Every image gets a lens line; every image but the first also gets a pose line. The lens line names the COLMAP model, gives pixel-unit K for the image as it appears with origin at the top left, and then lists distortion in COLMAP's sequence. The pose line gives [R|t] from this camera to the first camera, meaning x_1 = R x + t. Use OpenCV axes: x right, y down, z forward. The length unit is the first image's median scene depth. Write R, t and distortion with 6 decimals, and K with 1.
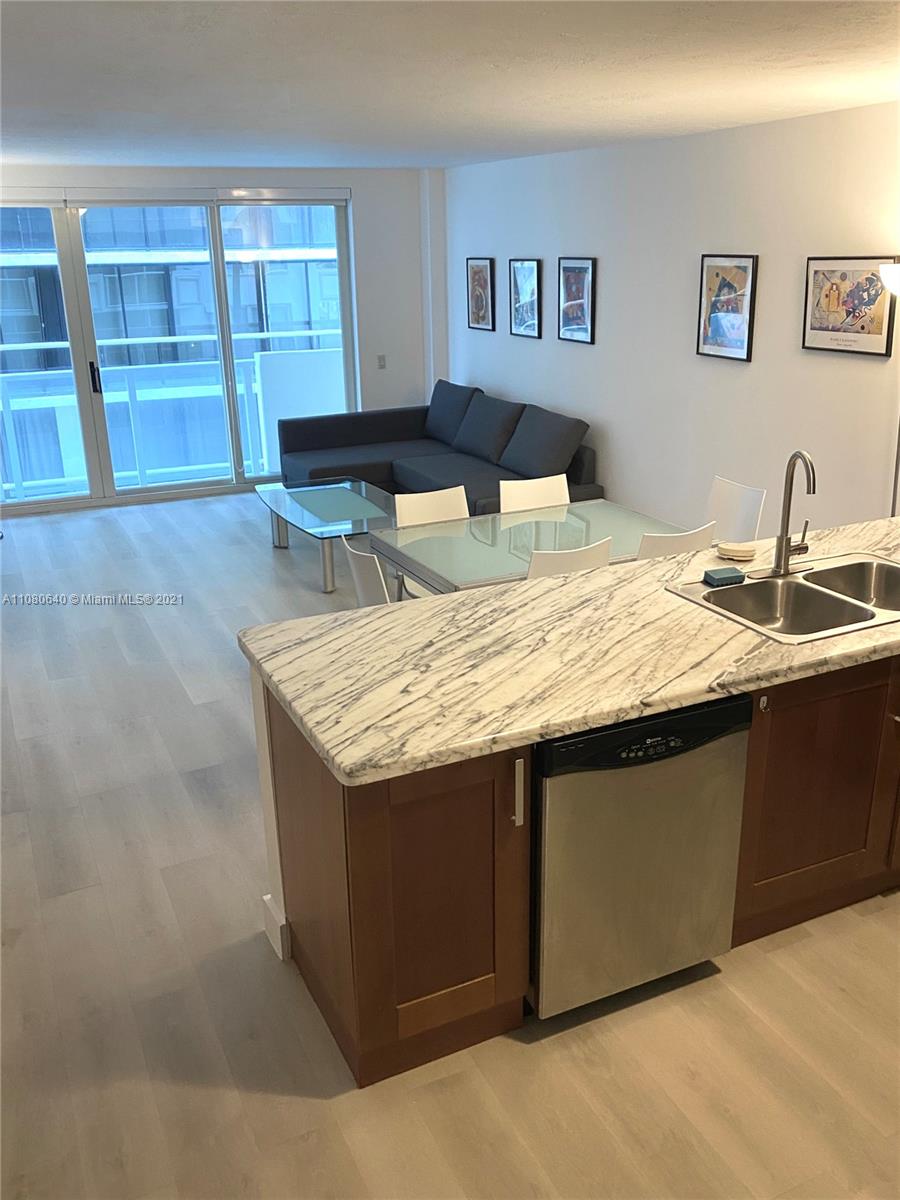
lens RADIAL K [[1031.5, 0, 481.1], [0, 1031.5, 597.8], [0, 0, 1]] dist [0.003616, -0.015806]
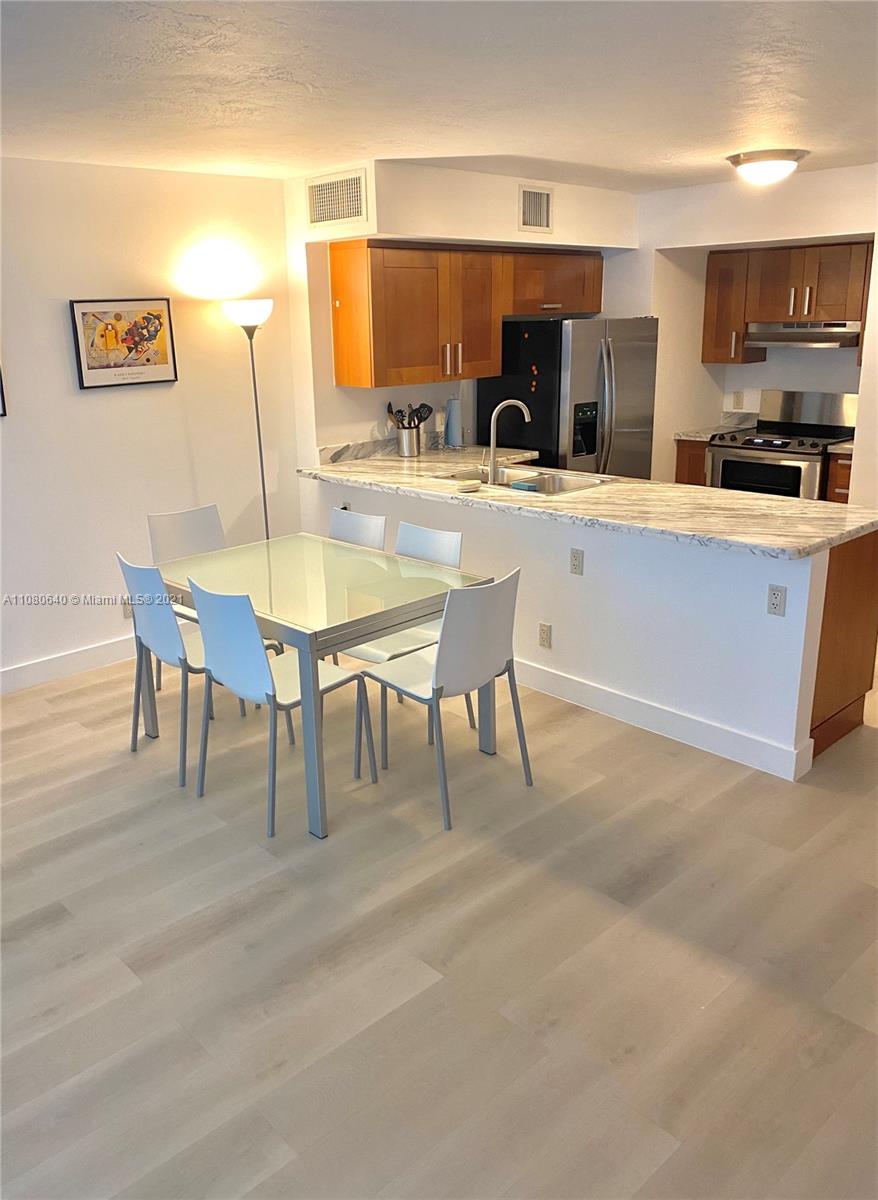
lens RADIAL K [[934.4, 0, 417.5], [0, 934.4, 566.9], [0, 0, 1]] dist [-0.006528, -0.007662]
pose [[-0.278476, -0.226102, 0.933450, -0.717516], [0.341252, 0.885186, 0.316217, -0.281649], [-0.897774, 0.406601, -0.169345, 0.990989]]
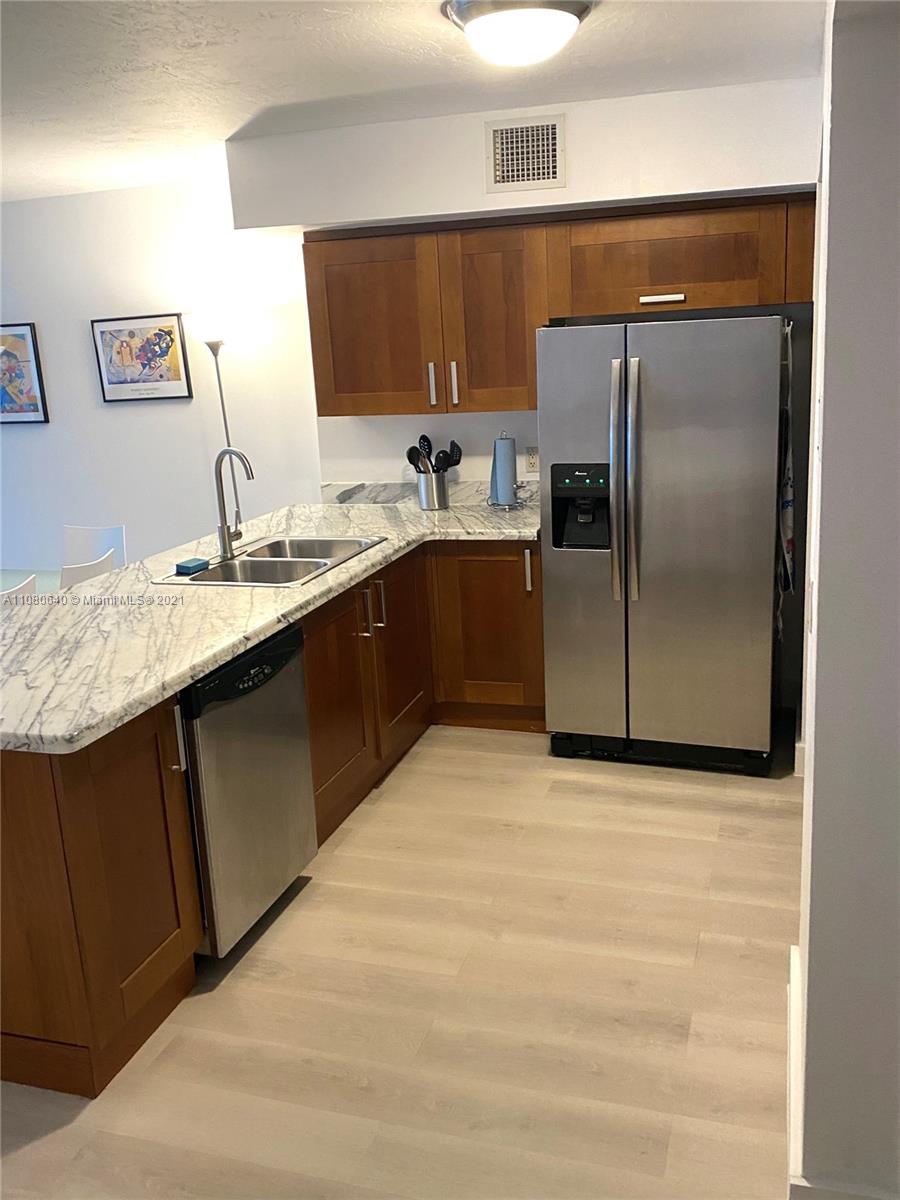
lens RADIAL K [[1031.5, 0, 481.1], [0, 1031.5, 597.8], [0, 0, 1]] dist [0.003616, -0.015806]
pose [[0.683527, -0.205358, 0.700442, -0.238528], [0.278656, 0.960343, 0.009629, 0.061969], [-0.674642, 0.188601, 0.713644, -0.011585]]
